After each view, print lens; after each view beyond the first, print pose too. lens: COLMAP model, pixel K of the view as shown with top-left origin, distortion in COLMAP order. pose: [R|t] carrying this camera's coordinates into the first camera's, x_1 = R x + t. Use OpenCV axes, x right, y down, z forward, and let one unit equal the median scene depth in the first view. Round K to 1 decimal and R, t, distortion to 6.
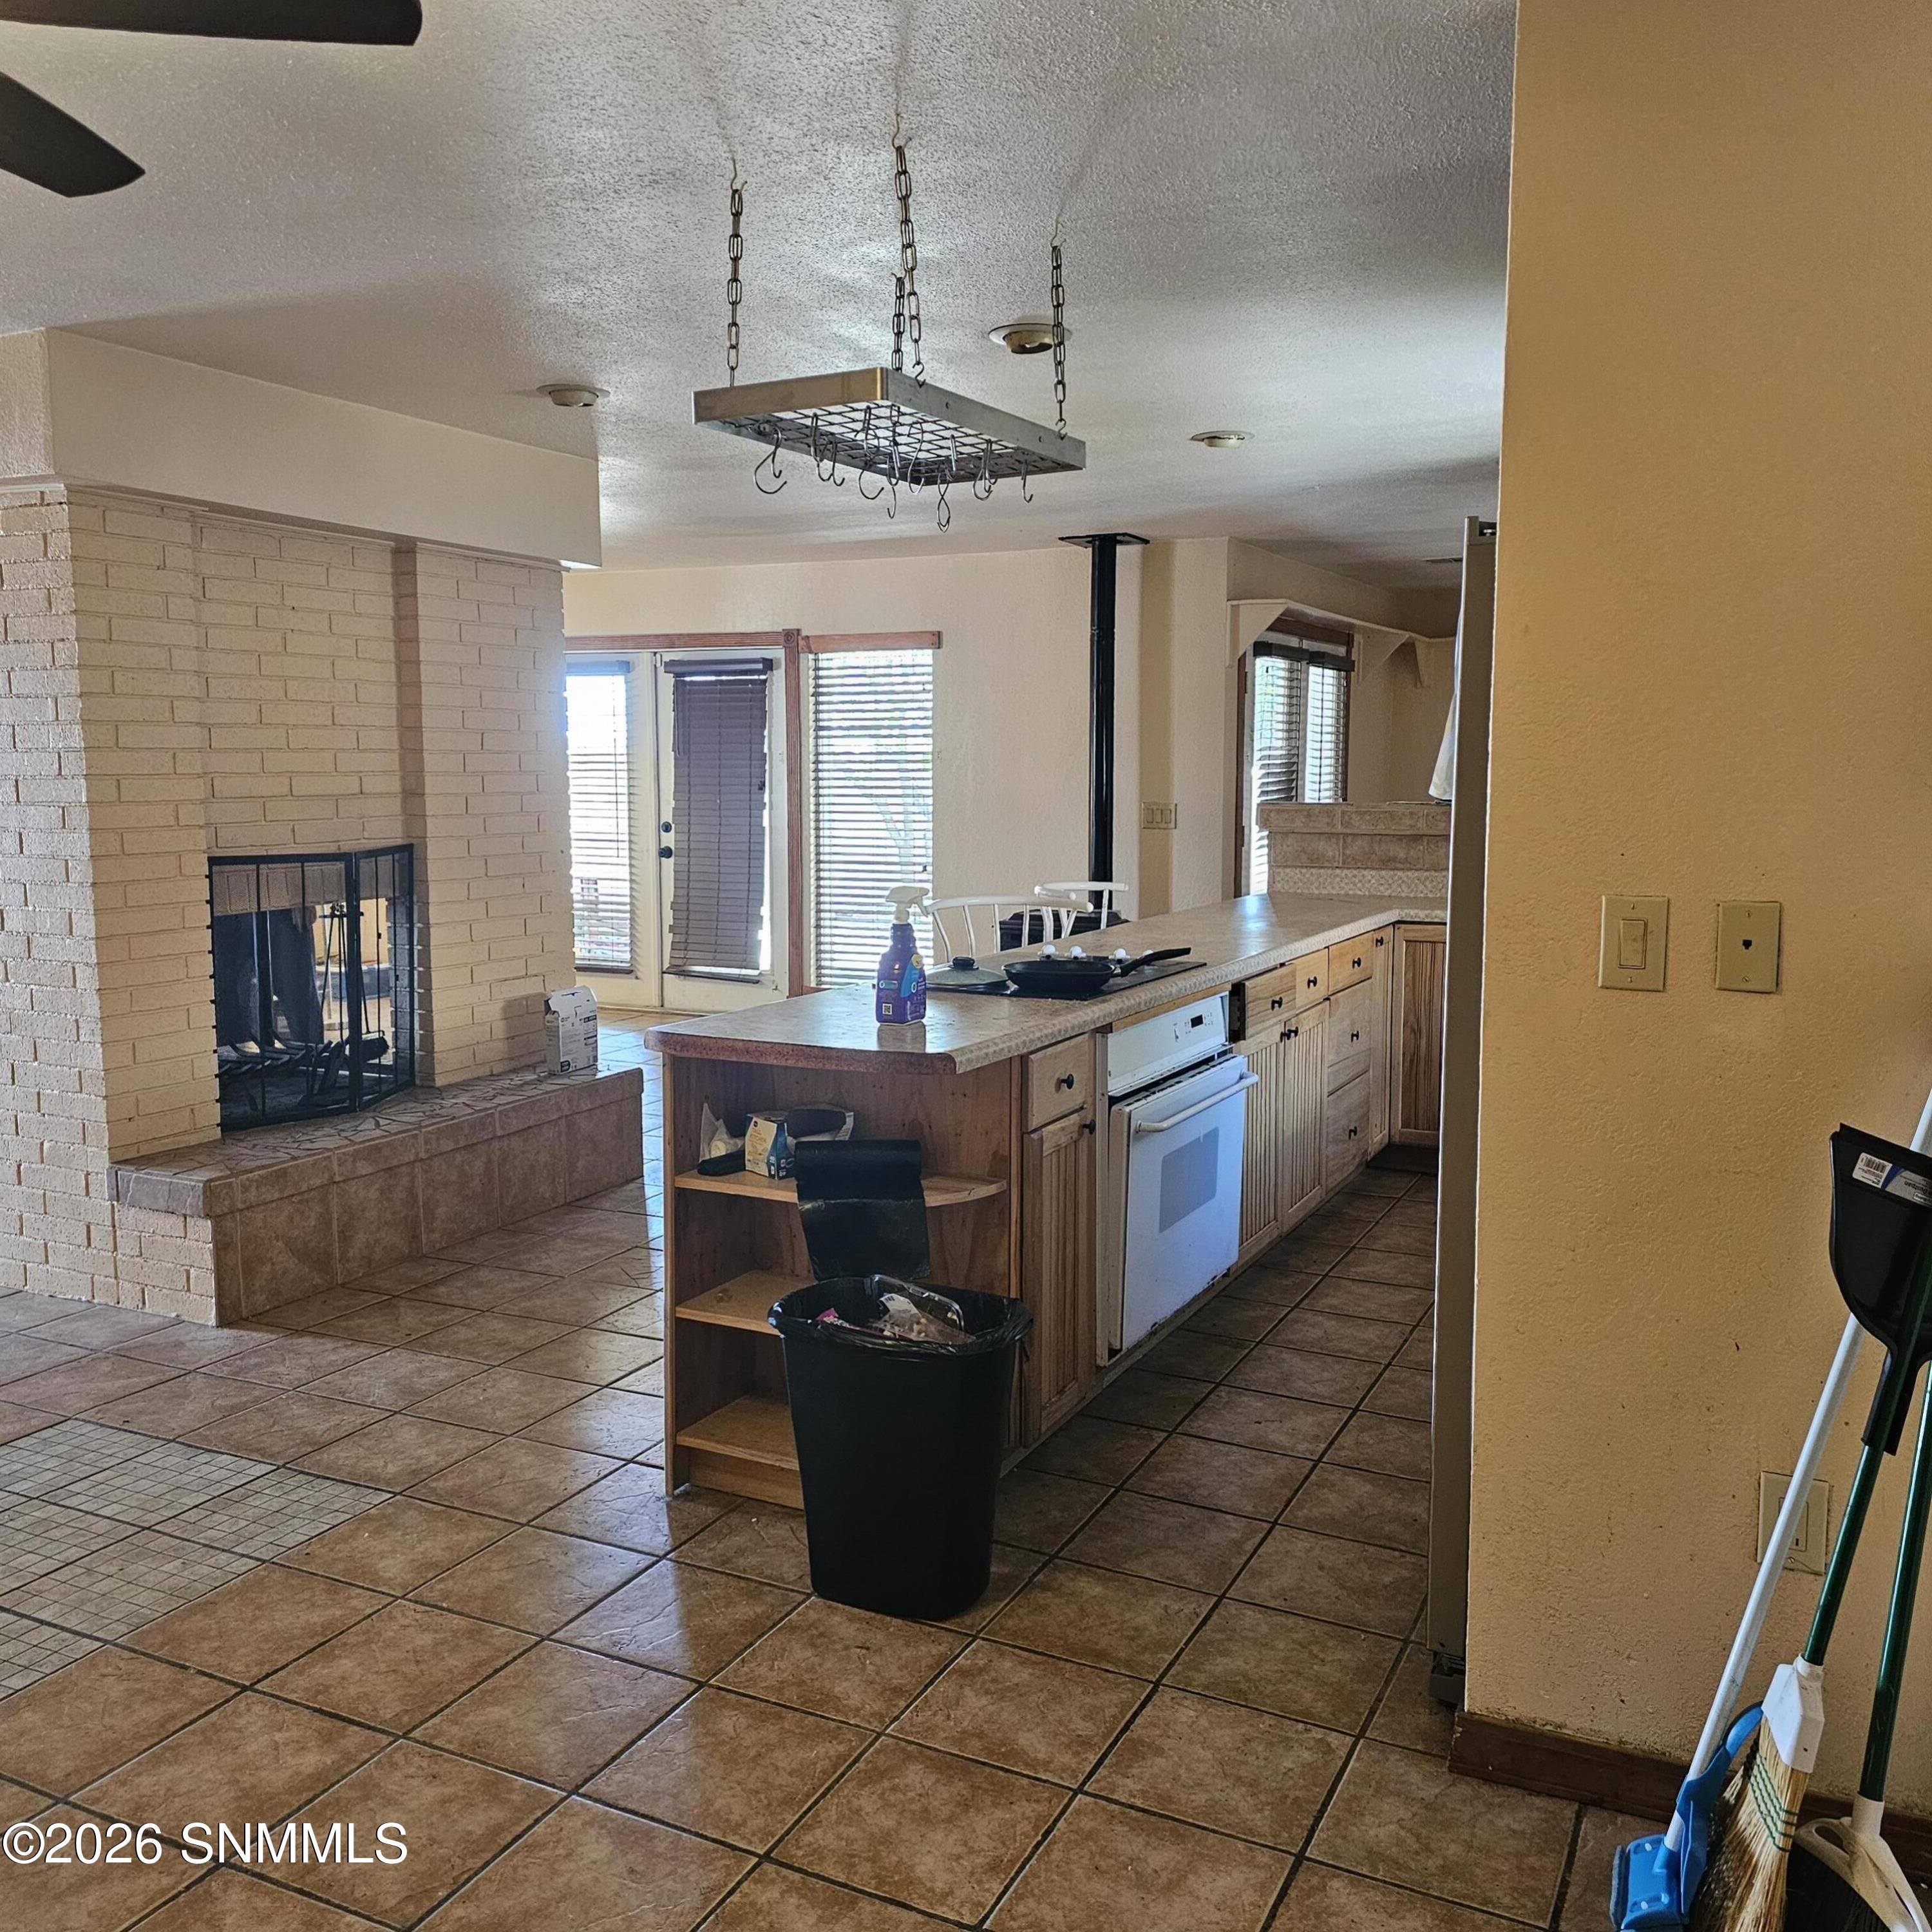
lens RADIAL K [[1808.8, 0, 966.0], [0, 1808.8, 966.0], [0, 0, 1]] dist [0.093329, -0.112697]
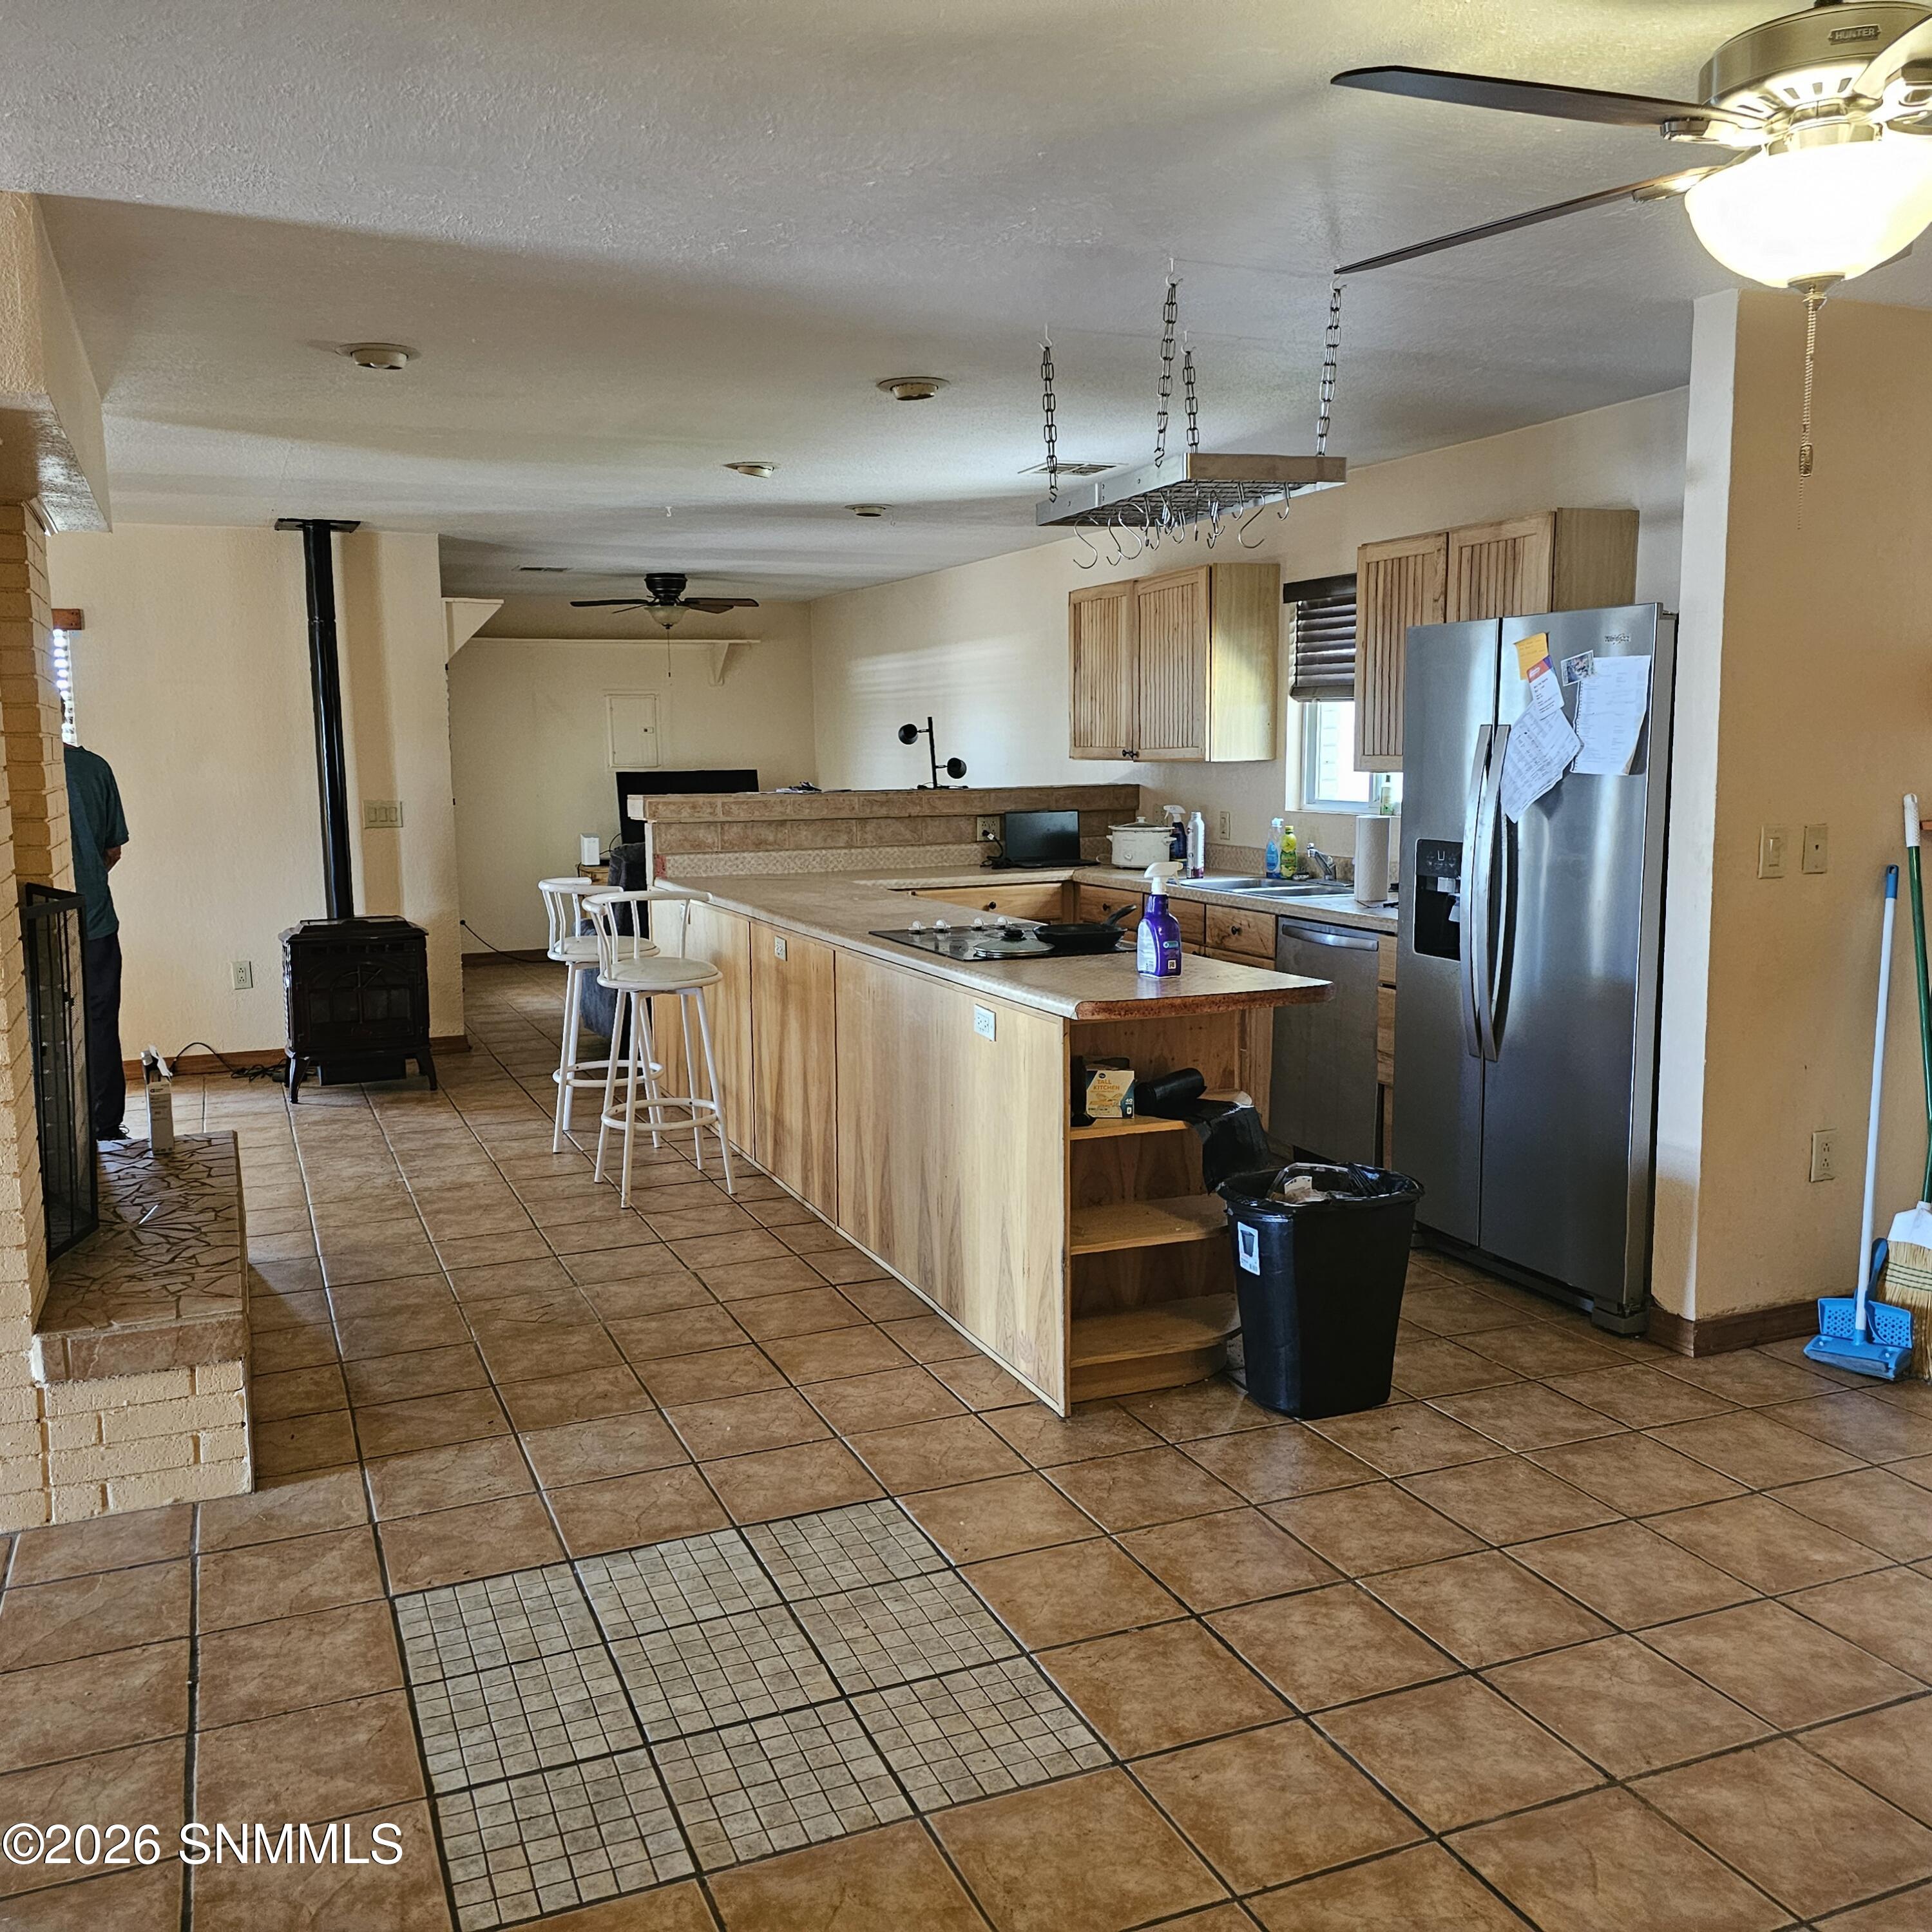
lens RADIAL K [[1808.8, 0, 966.0], [0, 1808.8, 966.0], [0, 0, 1]] dist [0.093329, -0.112697]
pose [[0.629655, -0.104008, 0.769881, -0.965972], [0.100178, 0.993594, 0.052300, -0.047365], [-0.770389, 0.044194, 0.636040, 0.300457]]
